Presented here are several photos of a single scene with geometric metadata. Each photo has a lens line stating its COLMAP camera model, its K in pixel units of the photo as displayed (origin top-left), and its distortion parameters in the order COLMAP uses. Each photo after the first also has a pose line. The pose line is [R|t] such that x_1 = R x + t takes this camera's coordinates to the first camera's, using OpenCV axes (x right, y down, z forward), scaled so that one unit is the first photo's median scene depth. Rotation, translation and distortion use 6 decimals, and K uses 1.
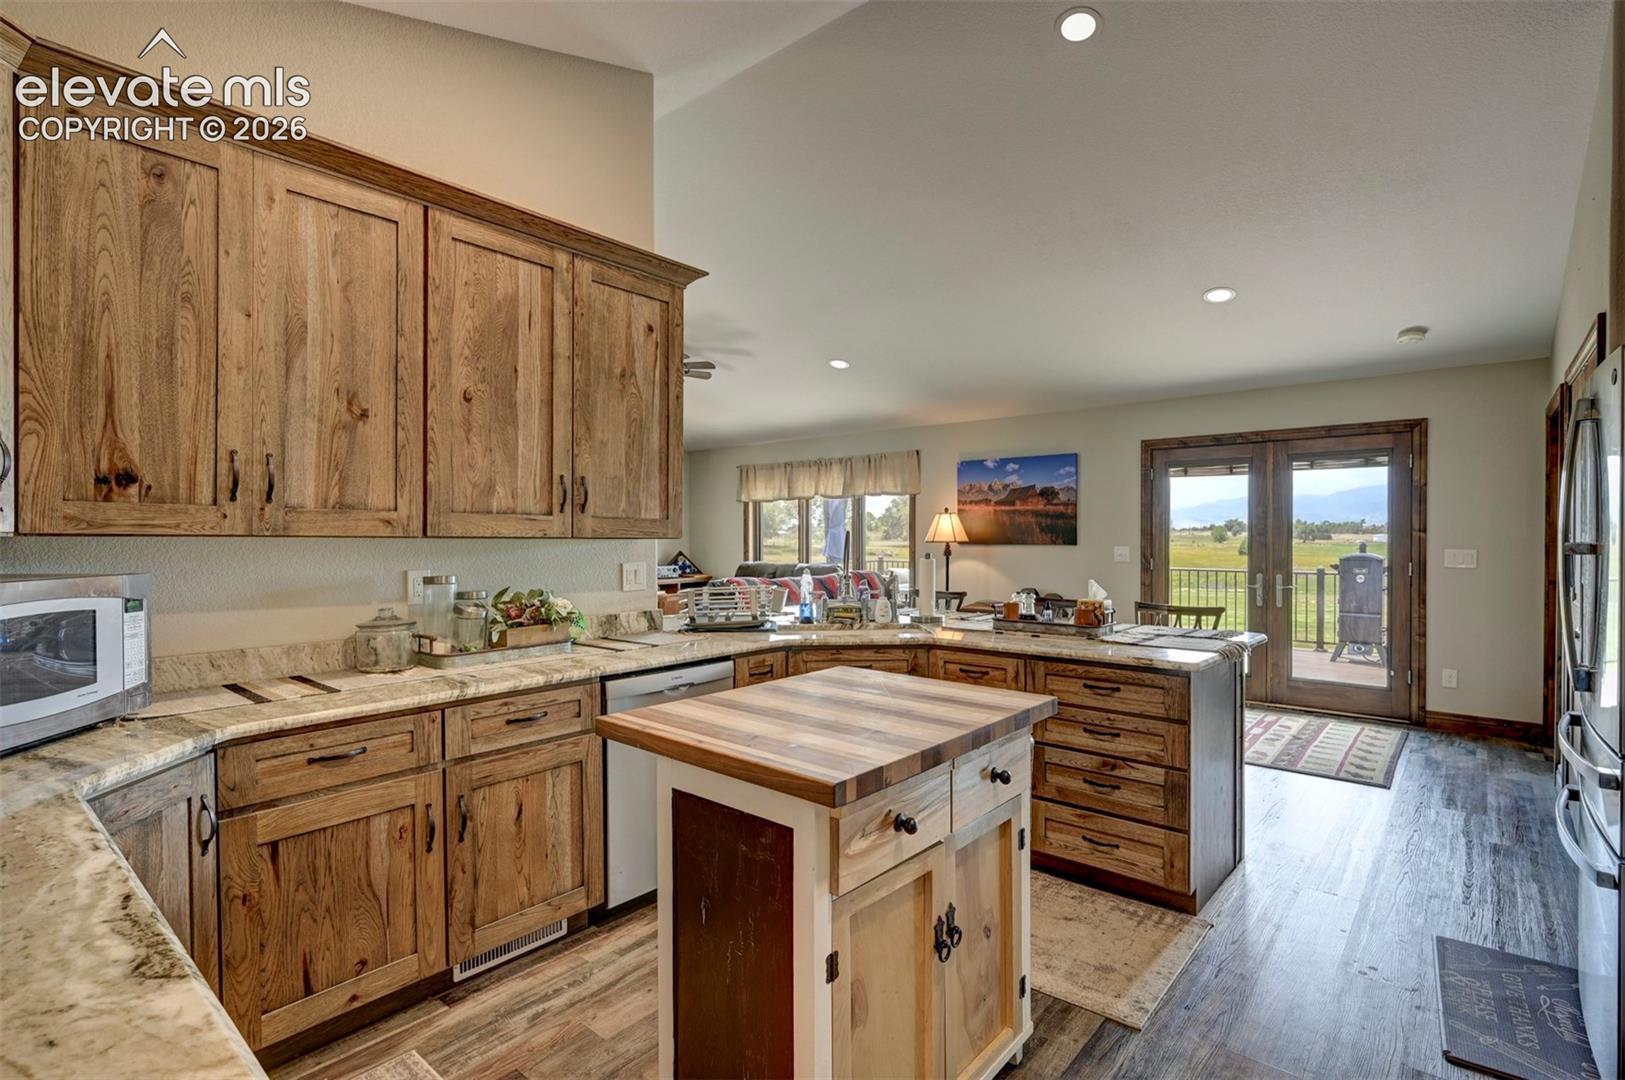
lens RADIAL K [[754.9, 0, 807.7], [0, 754.9, 542.5], [0, 0, 1]] dist [0.014355, 0.000584]
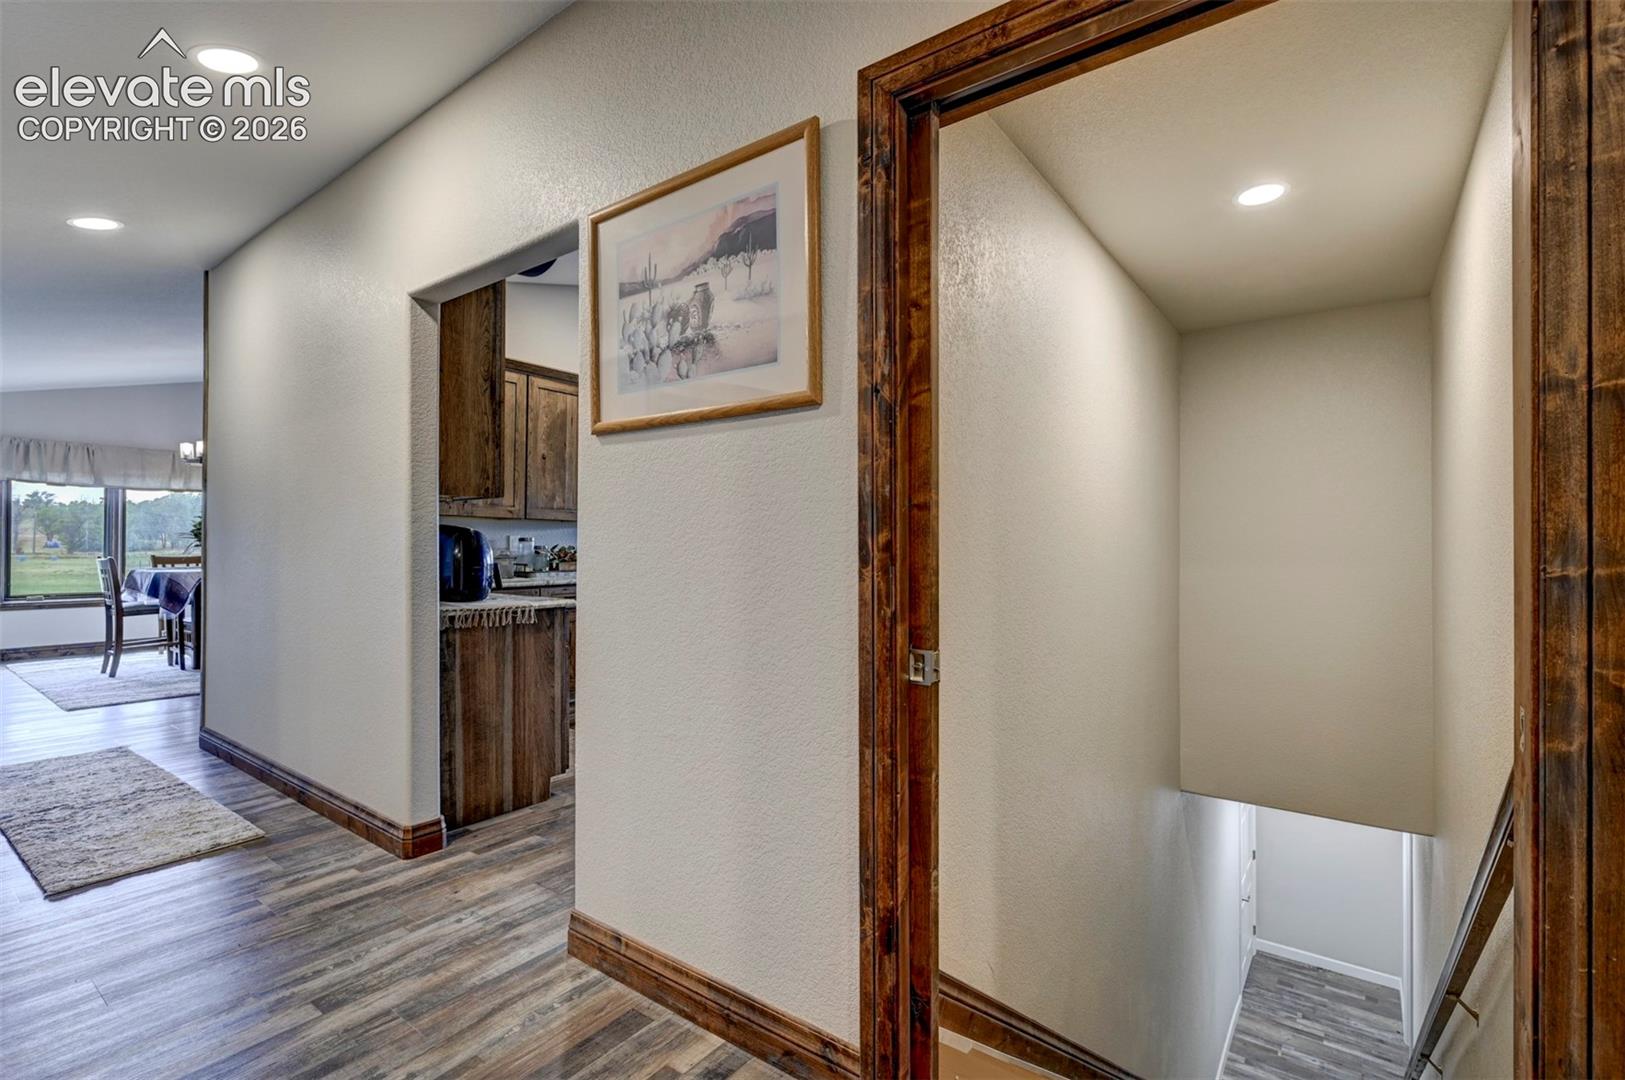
lens RADIAL K [[705.2, 0, 856.5], [0, 705.2, 533.6], [0, 0, 1]] dist [-0.001306, -0.000090]
pose [[0.995084, 0.001149, 0.099026, 0.248493], [0.001173, 0.999726, -0.023382, 0.079921], [-0.099026, 0.023383, 0.994810, -1.087853]]
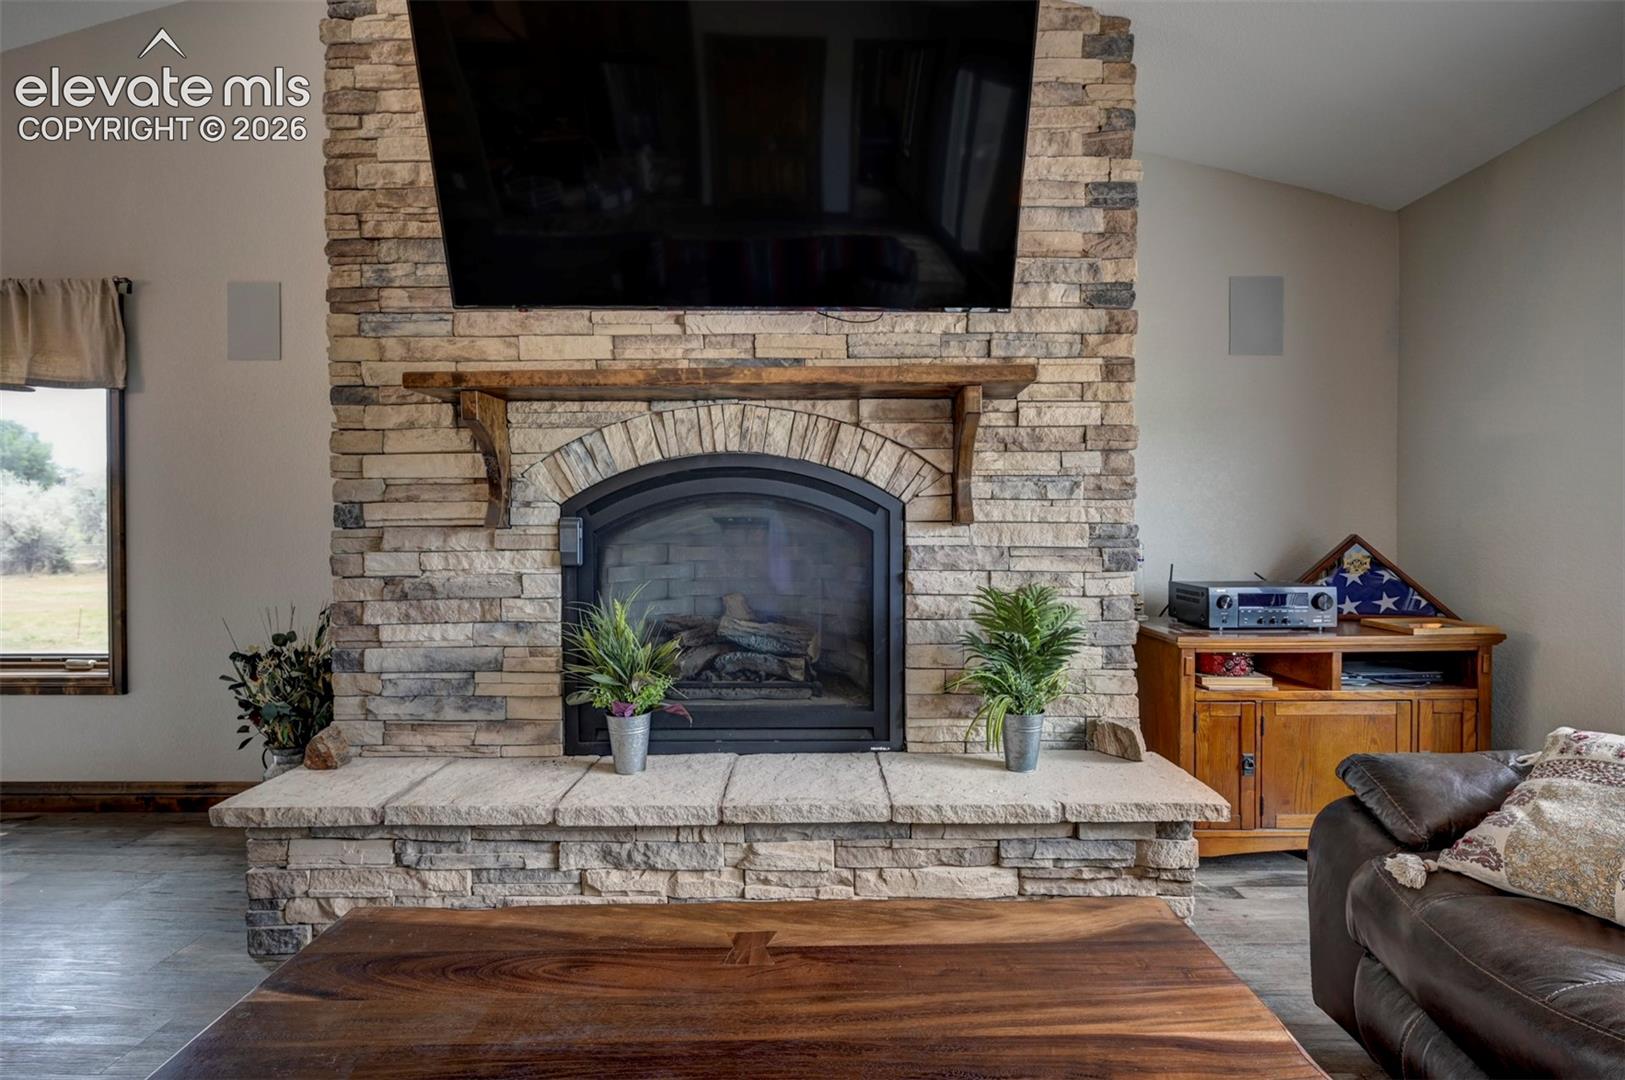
lens RADIAL K [[754.9, 0, 810.5], [0, 754.9, 528.7], [0, 0, 1]] dist [0.014355, 0.000584]
pose [[0.652380, 0.006800, -0.757862, -0.297507], [-0.003966, 0.999977, 0.005559, 0.032765], [0.757882, -0.000621, 0.652392, 2.313002]]
